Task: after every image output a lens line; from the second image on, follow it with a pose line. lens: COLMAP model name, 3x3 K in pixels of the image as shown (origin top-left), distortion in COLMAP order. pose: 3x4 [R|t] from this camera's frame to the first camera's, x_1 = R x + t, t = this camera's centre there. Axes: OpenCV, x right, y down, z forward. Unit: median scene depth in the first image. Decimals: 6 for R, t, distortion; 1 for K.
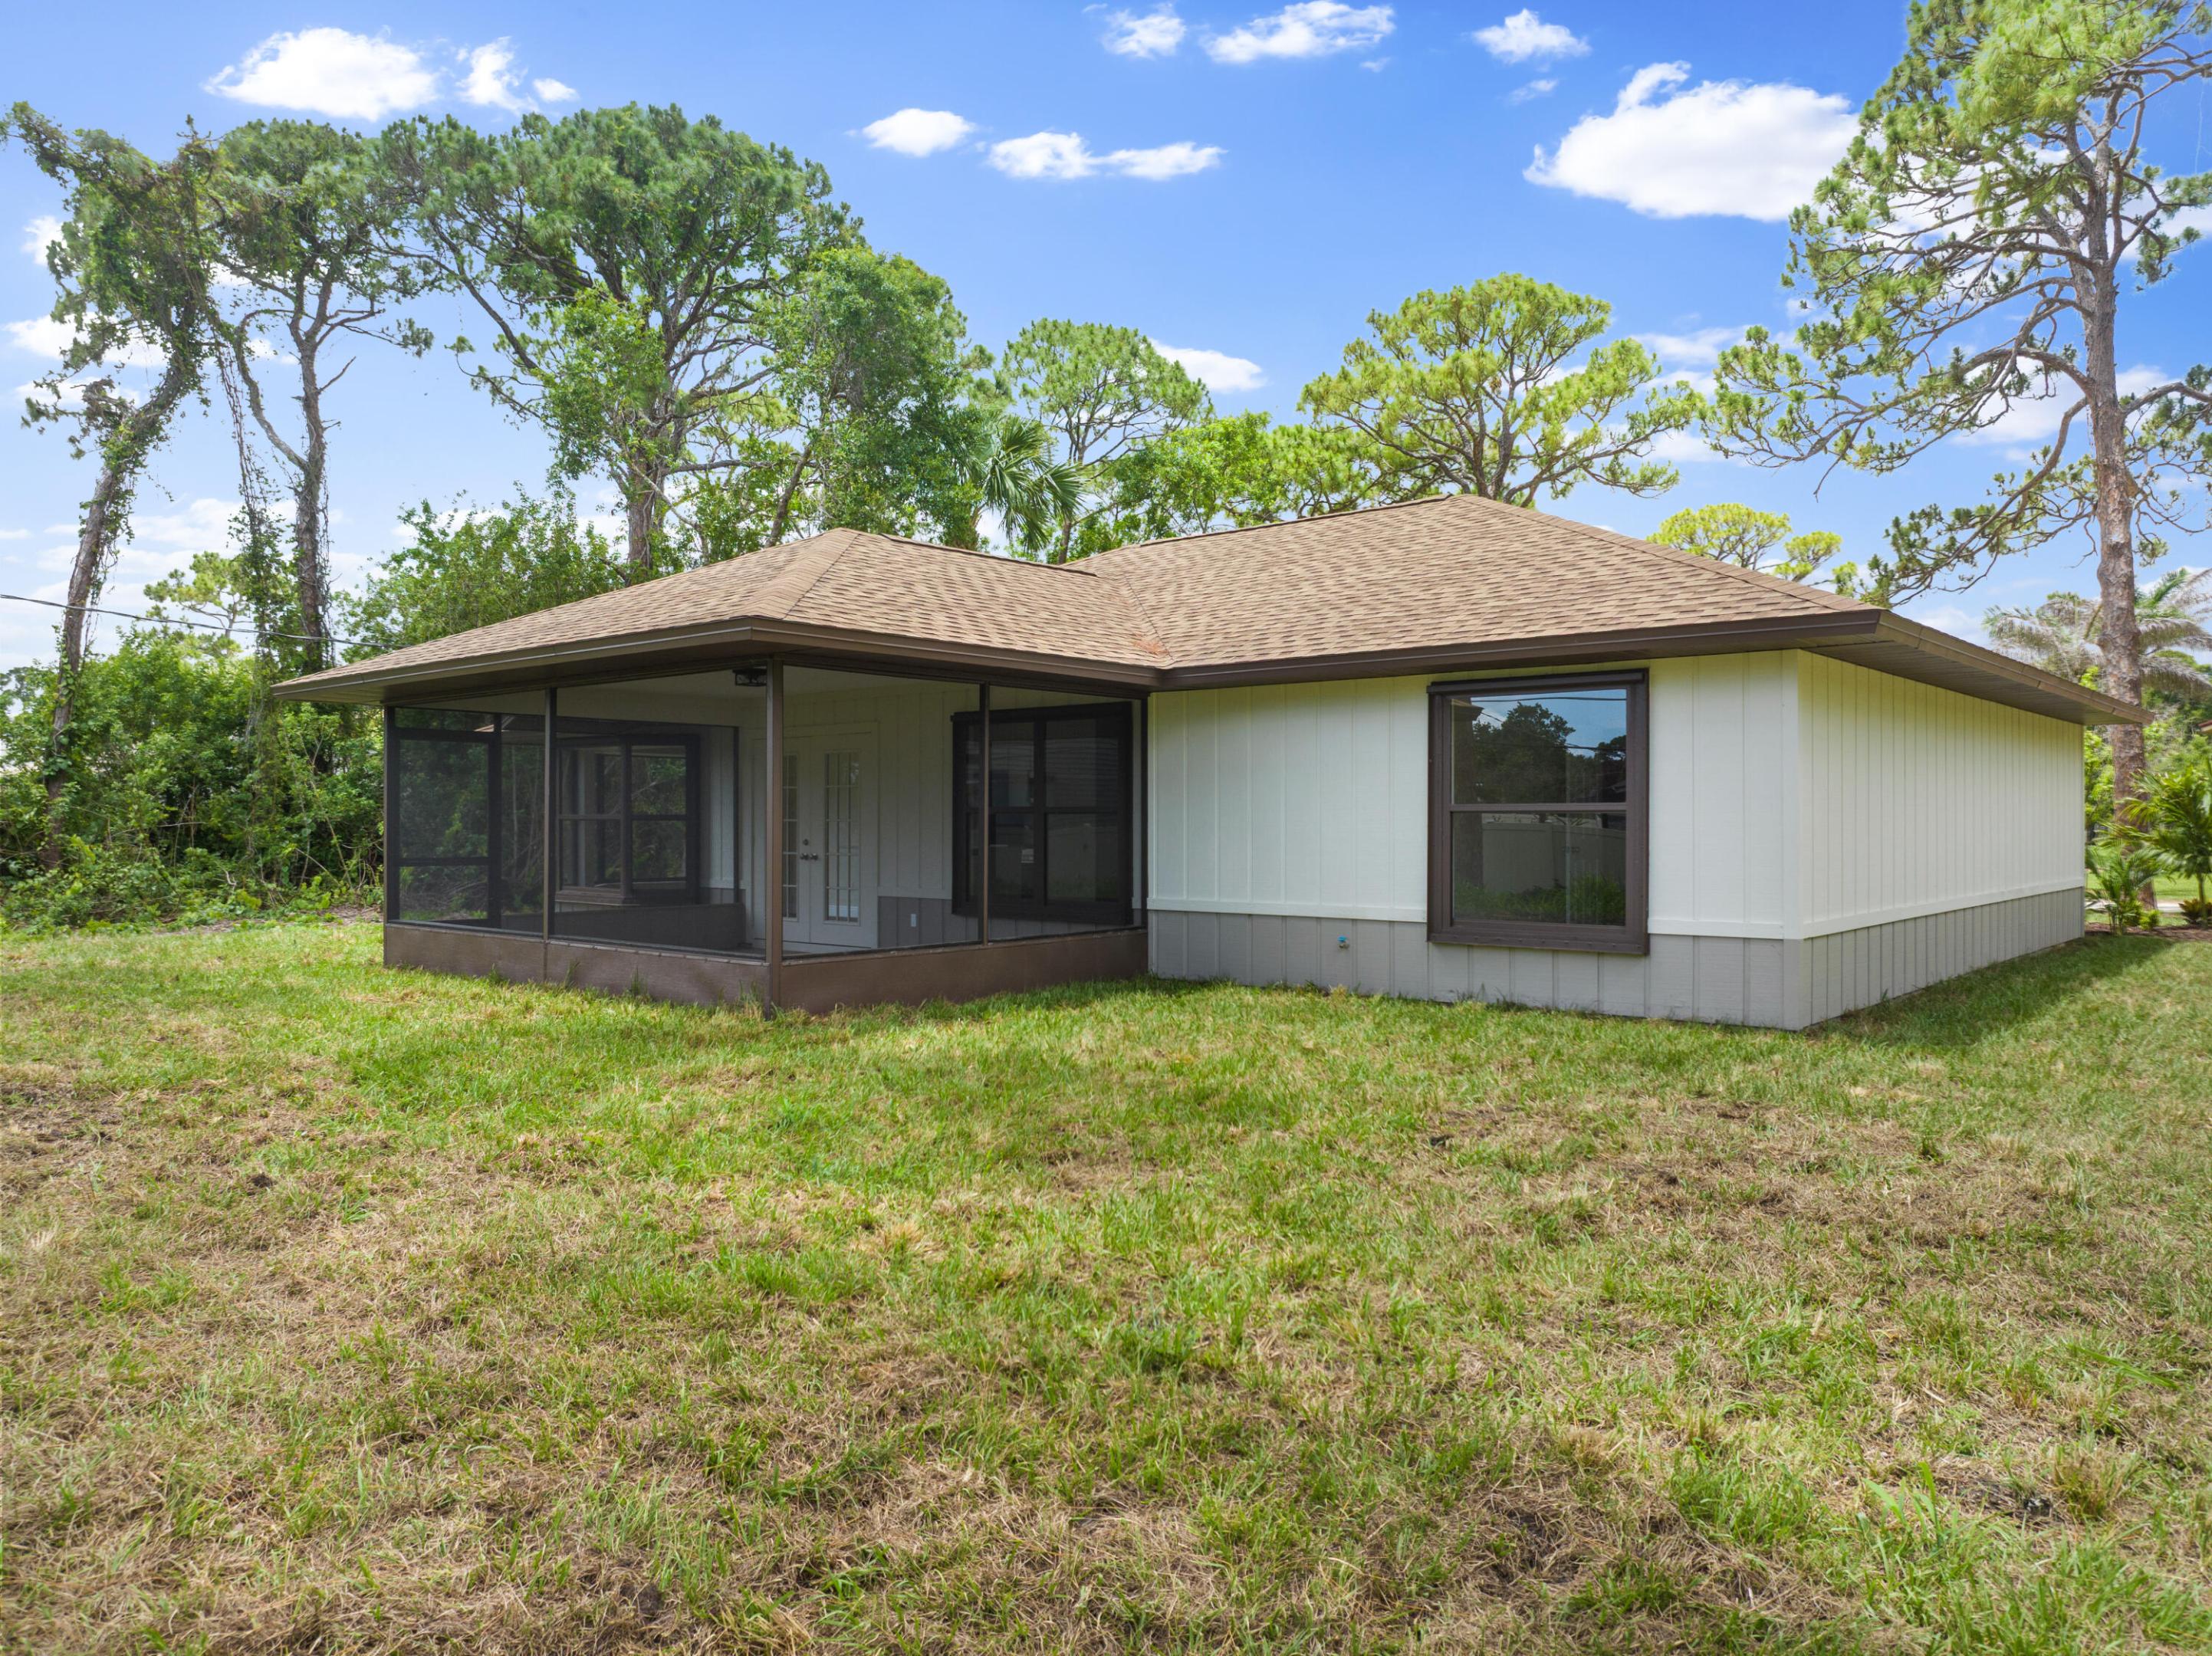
lens RADIAL K [[1553.2, 0, 1110.7], [0, 1553.2, 818.7], [0, 0, 1]] dist [-0.042238, -0.001068]
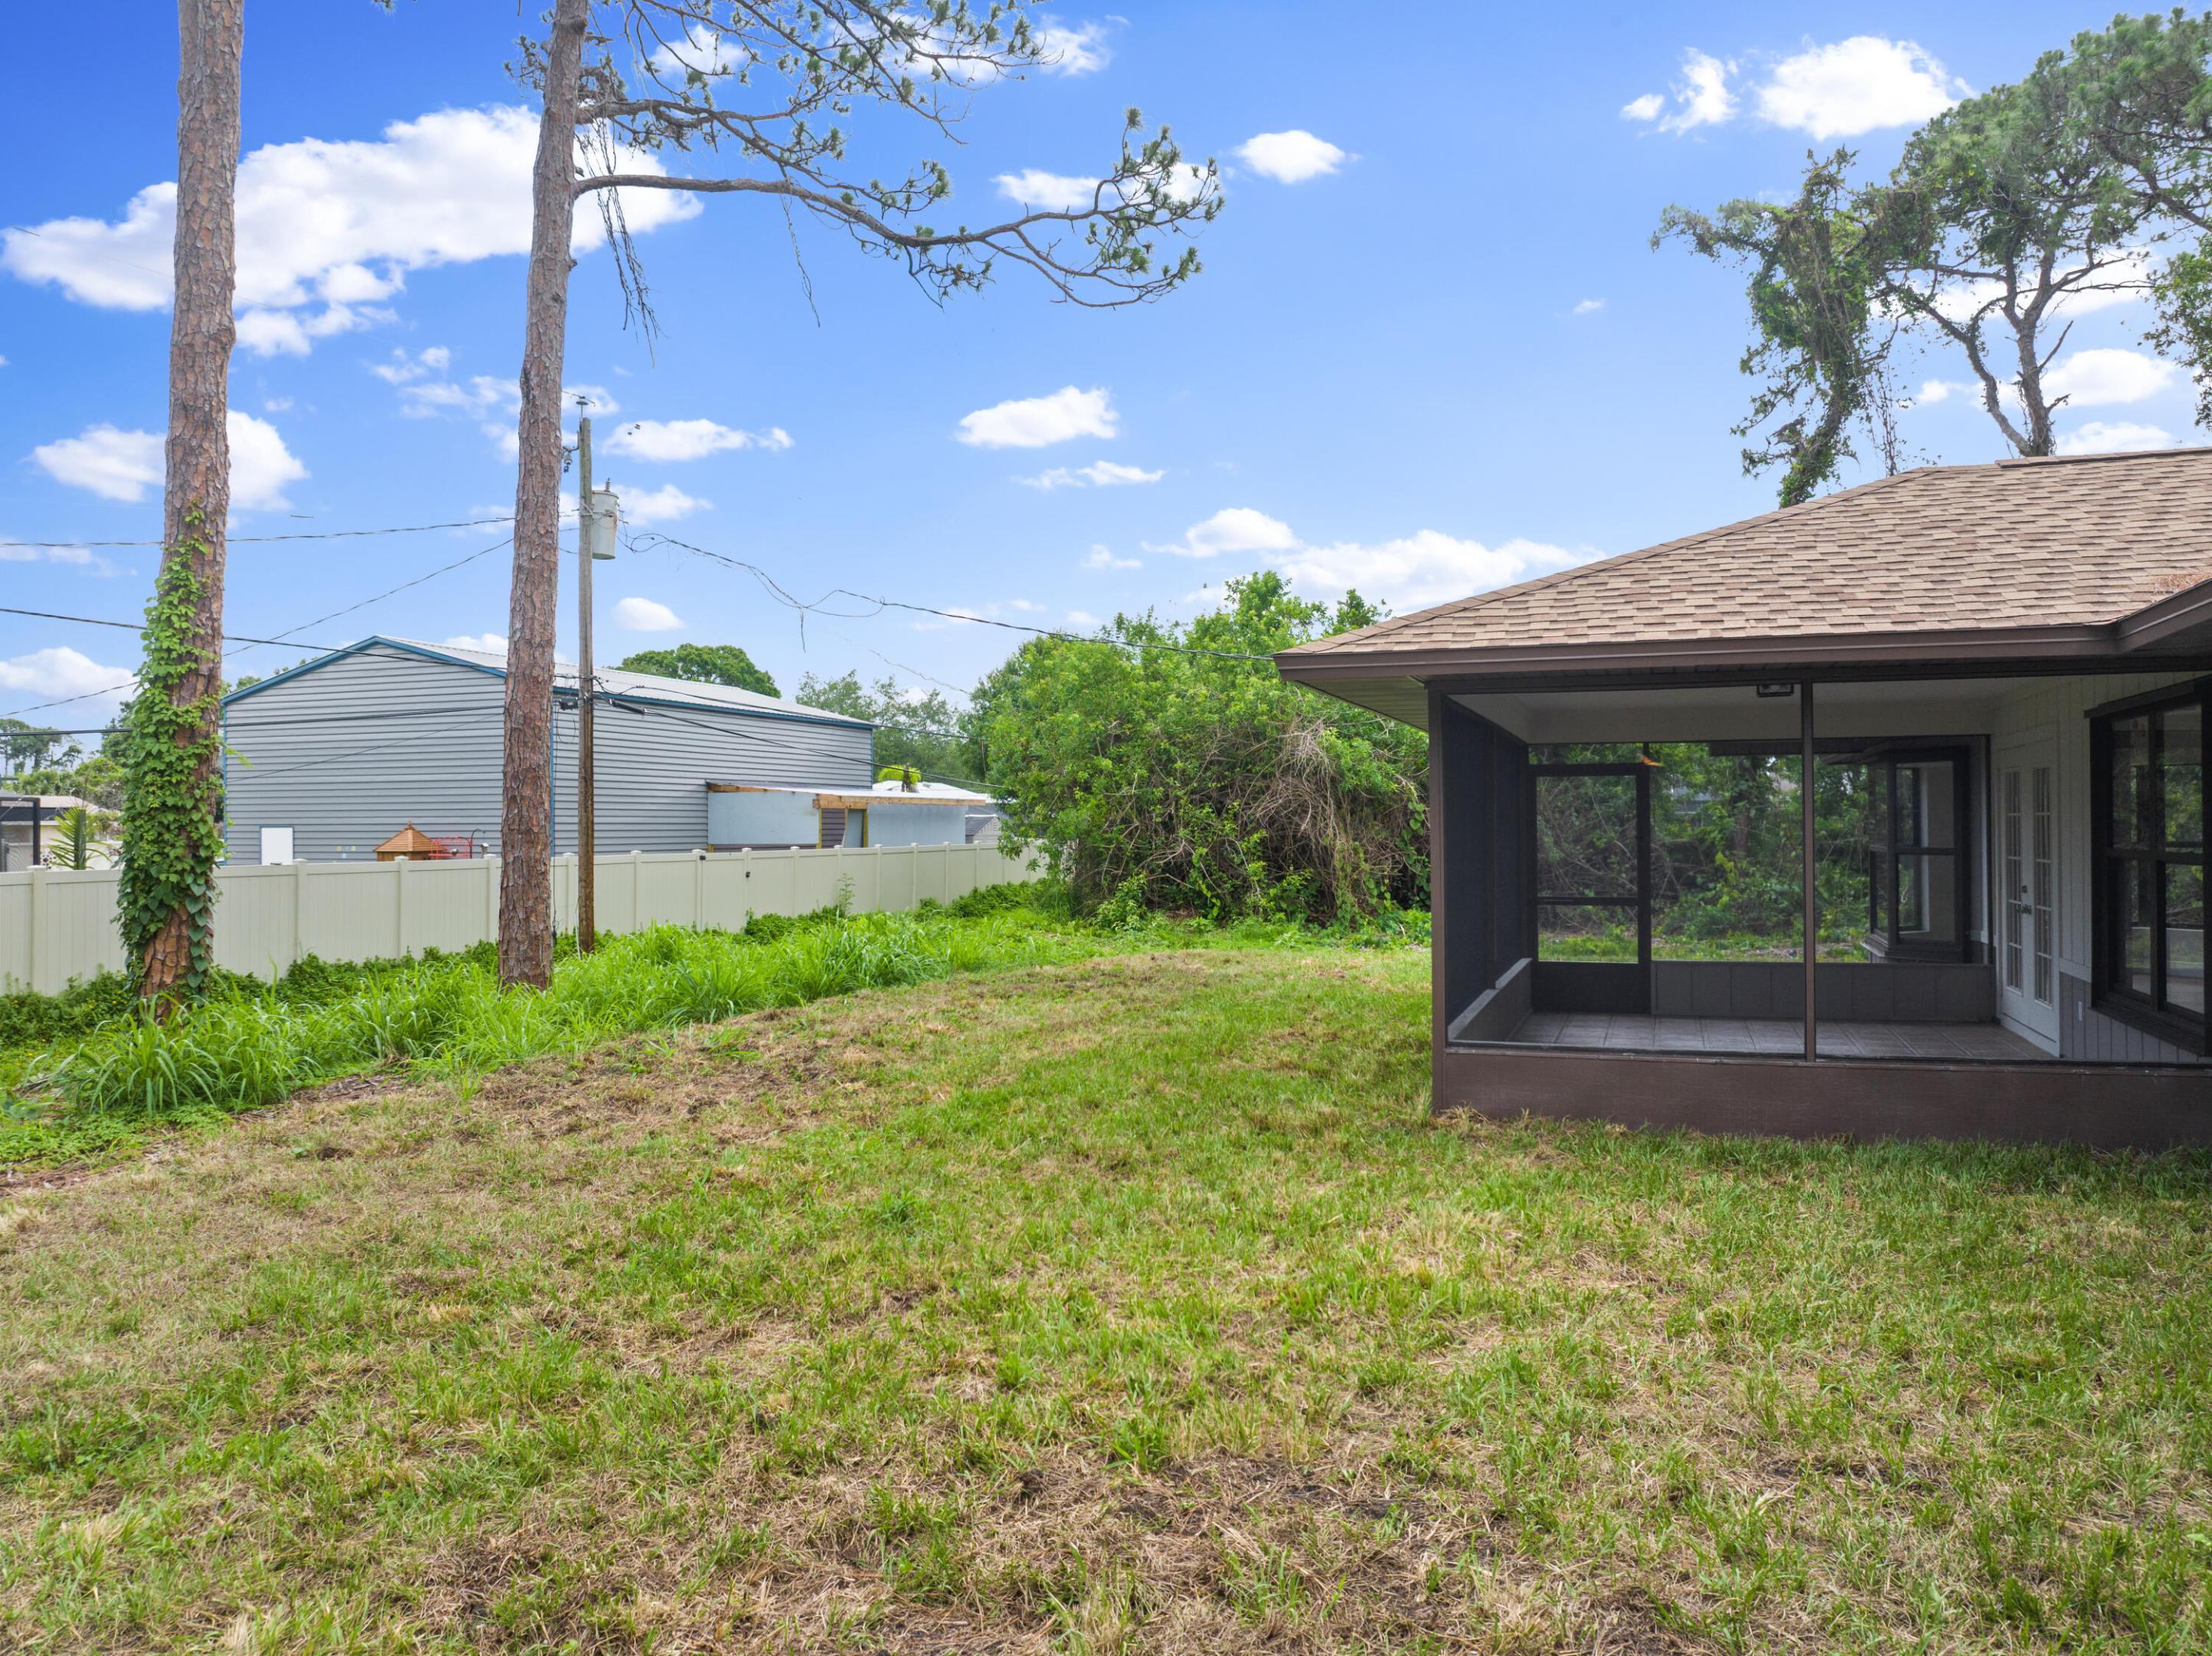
lens RADIAL K [[1553.2, 0, 1110.7], [0, 1553.2, 818.7], [0, 0, 1]] dist [-0.042238, -0.001068]
pose [[0.362450, -0.010519, -0.931944, 0.153519], [0.005323, 0.999943, -0.009216, 0.005625], [0.931988, -0.001621, 0.362486, 0.119600]]
